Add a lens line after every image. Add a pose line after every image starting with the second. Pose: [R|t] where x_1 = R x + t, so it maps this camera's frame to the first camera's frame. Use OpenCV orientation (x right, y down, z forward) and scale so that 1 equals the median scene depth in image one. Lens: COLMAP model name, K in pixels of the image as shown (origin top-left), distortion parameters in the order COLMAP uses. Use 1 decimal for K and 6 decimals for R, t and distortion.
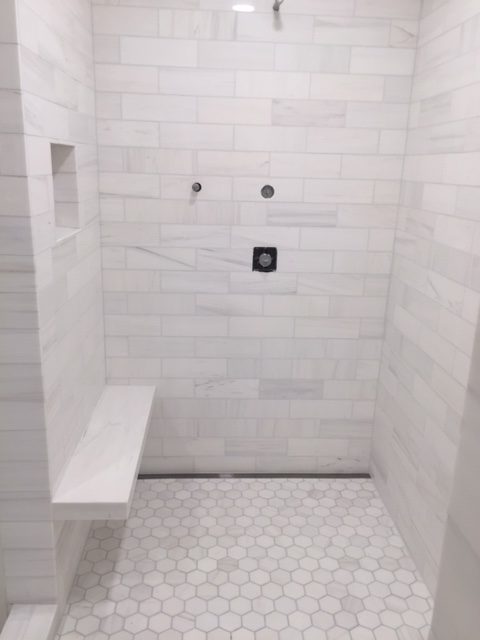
lens RADIAL K [[542.9, 0, 240.0], [0, 542.9, 320.0], [0, 0, 1]] dist [0.097415, -0.106843]
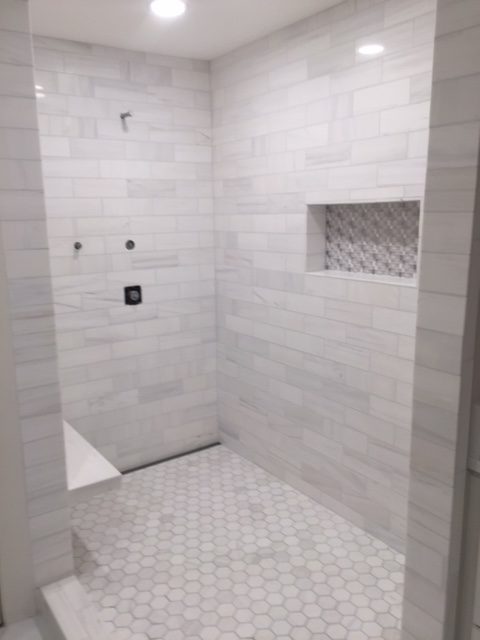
lens RADIAL K [[546.3, 0, 240.9], [0, 546.3, 326.7], [0, 0, 1]] dist [0.103651, 0.002197]
pose [[0.847569, -0.157491, 0.506778, -0.434536], [0.189874, 0.981729, -0.012466, 0.031071], [-0.495555, 0.106789, 0.861987, -0.280148]]
